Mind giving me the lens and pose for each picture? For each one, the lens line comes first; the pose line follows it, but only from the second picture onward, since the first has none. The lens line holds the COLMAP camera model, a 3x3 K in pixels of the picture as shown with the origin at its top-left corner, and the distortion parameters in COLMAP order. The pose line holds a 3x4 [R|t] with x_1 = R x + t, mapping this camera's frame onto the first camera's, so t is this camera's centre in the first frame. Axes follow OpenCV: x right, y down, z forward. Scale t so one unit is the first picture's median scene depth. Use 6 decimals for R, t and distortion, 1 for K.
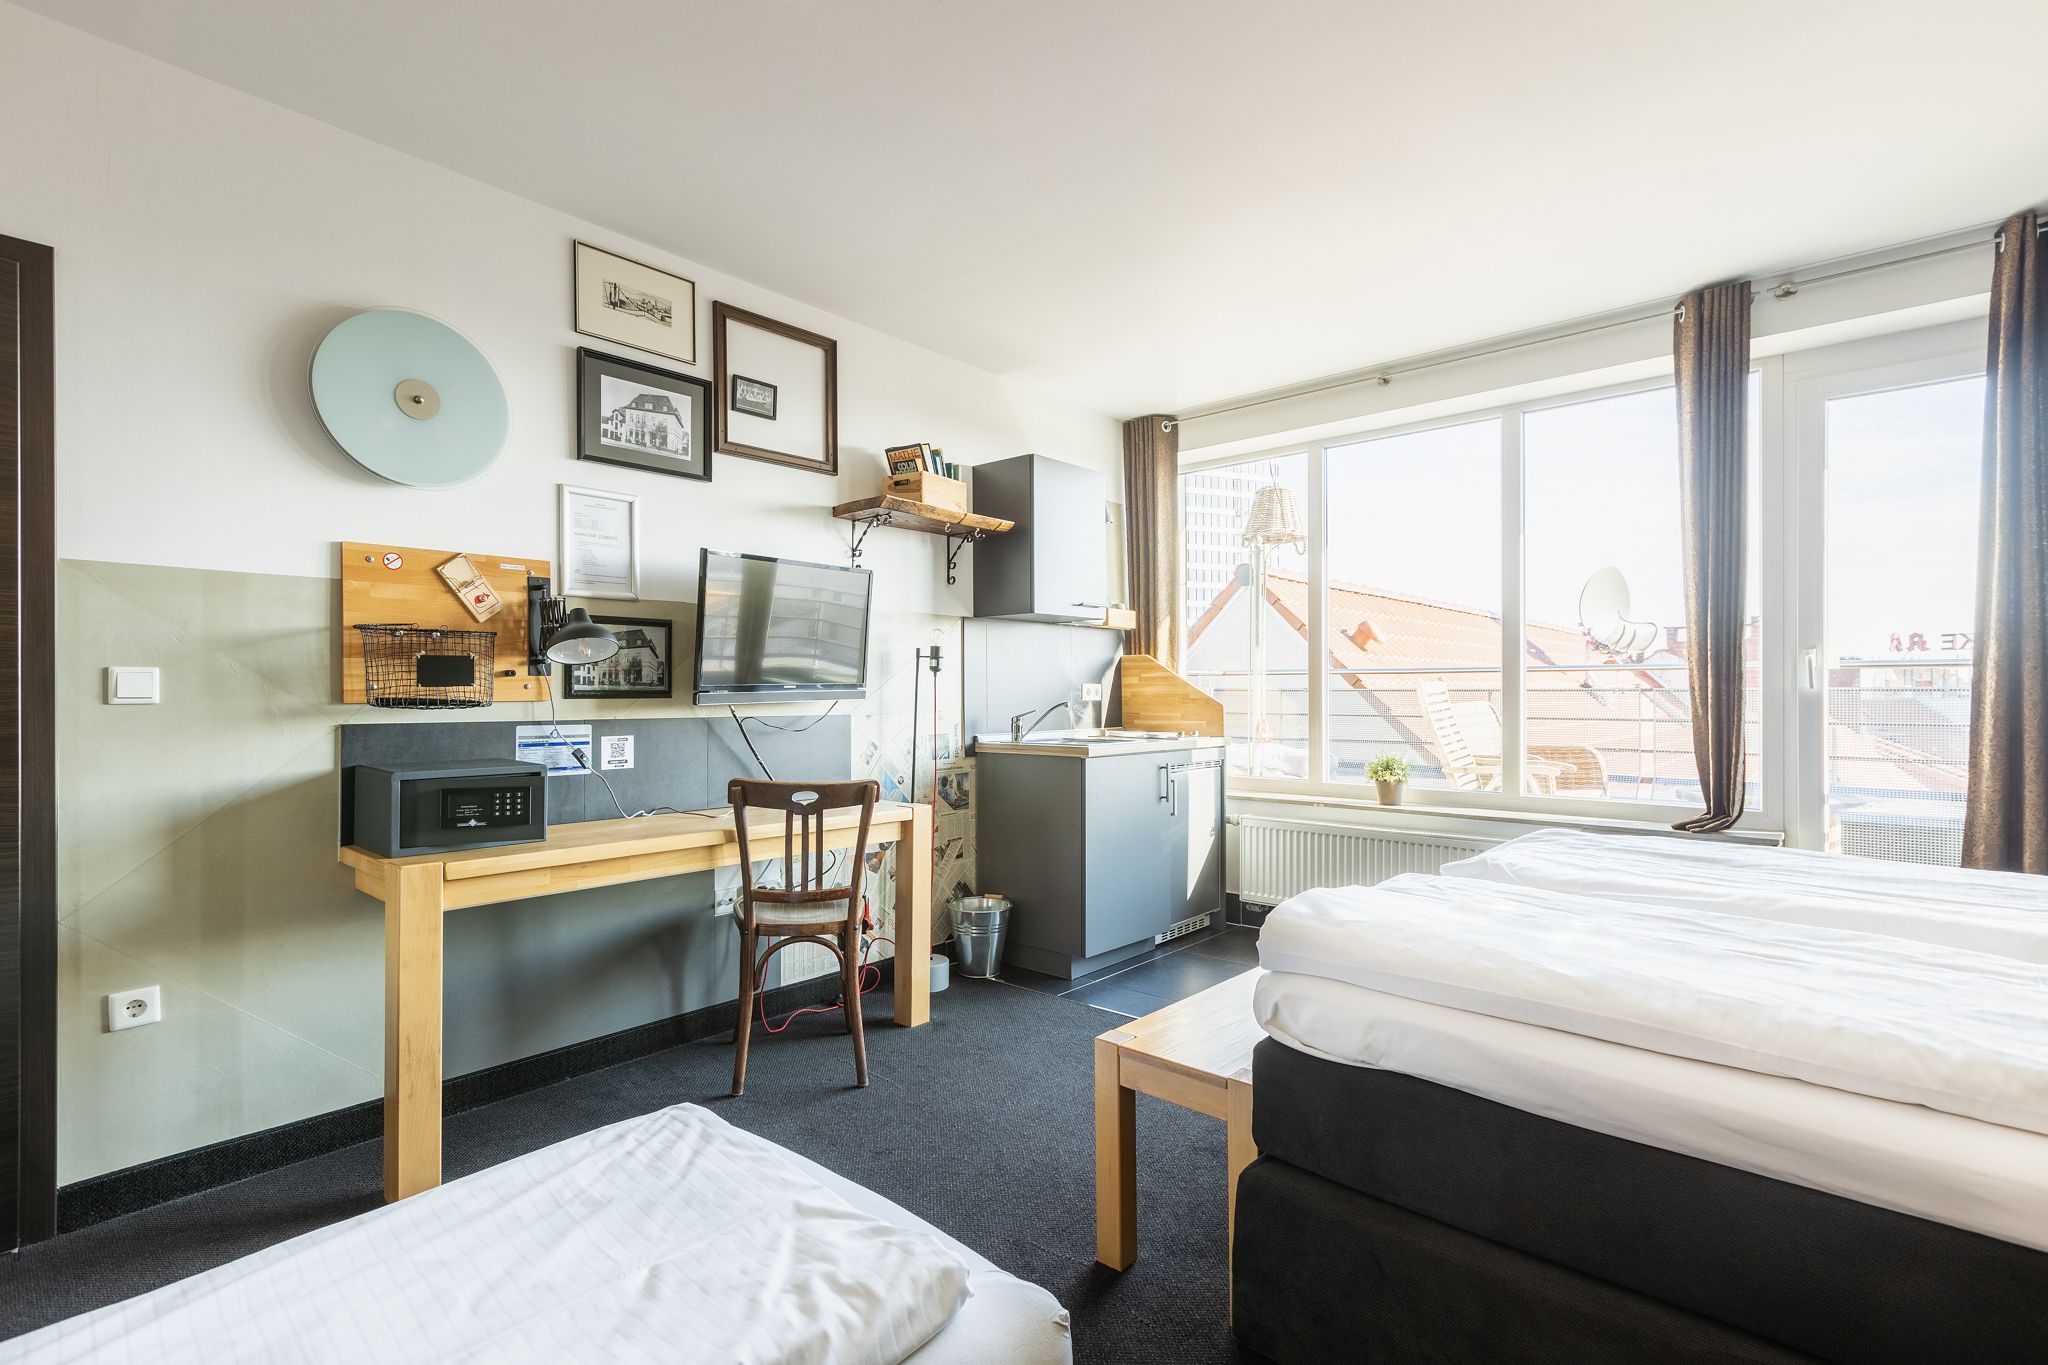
lens RADIAL K [[953.4, 0, 1024.0], [0, 953.4, 695.9], [0, 0, 1]] dist [0.013397, 0.000300]
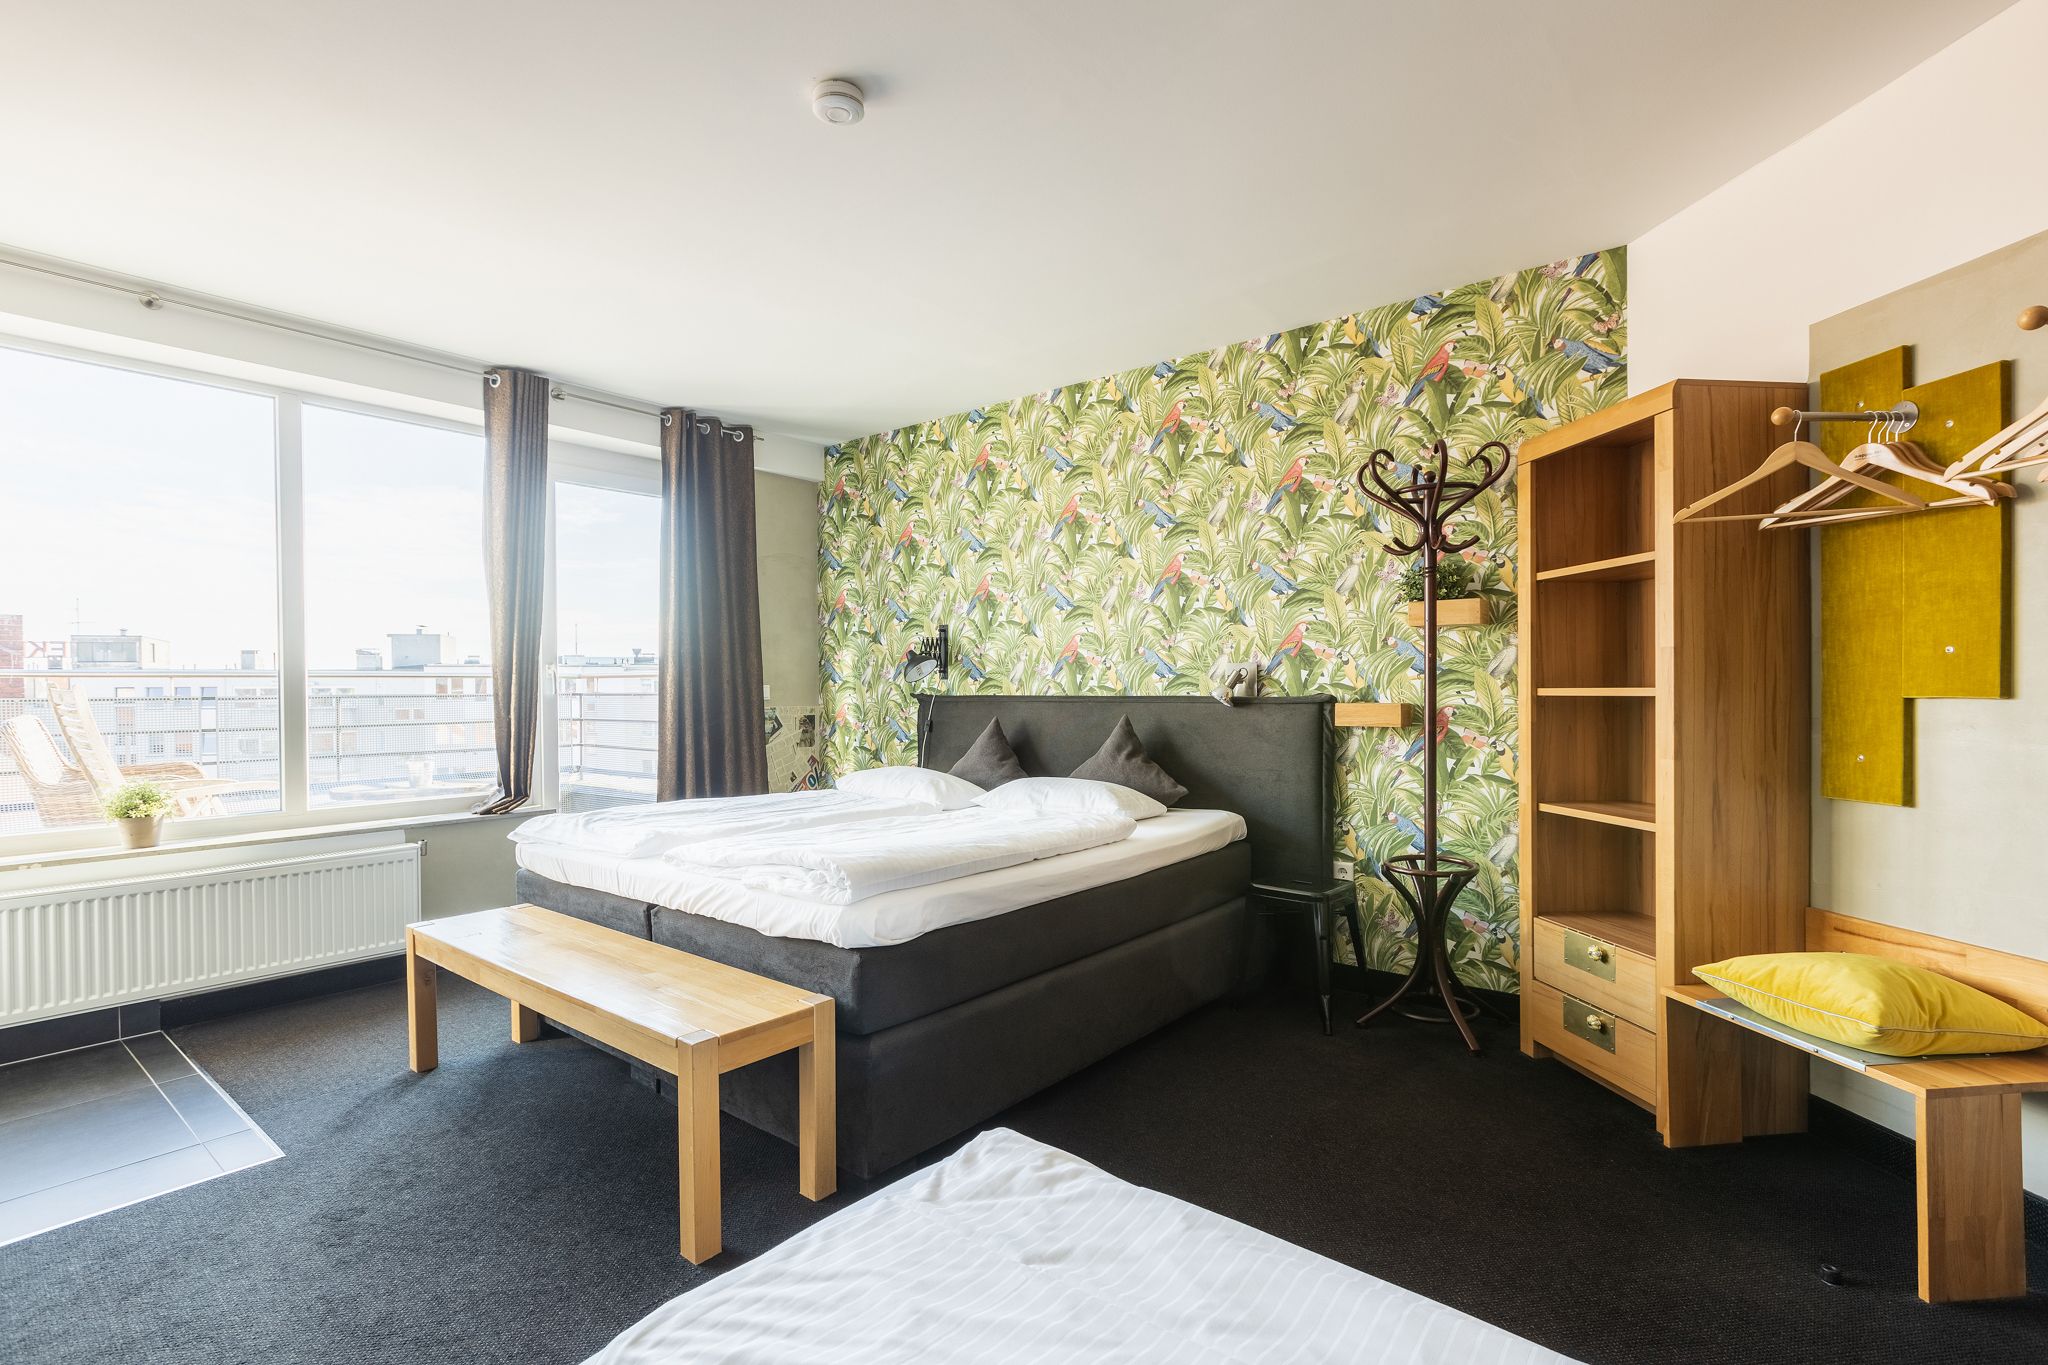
lens RADIAL K [[953.4, 0, 1014.7], [0, 953.4, 686.5], [0, 0, 1]] dist [0.013397, 0.000300]
pose [[-0.027426, 0.000523, 0.999624, -0.615368], [0.016604, 0.999862, -0.000068, -0.004831], [-0.999486, 0.016596, -0.027431, 0.454163]]
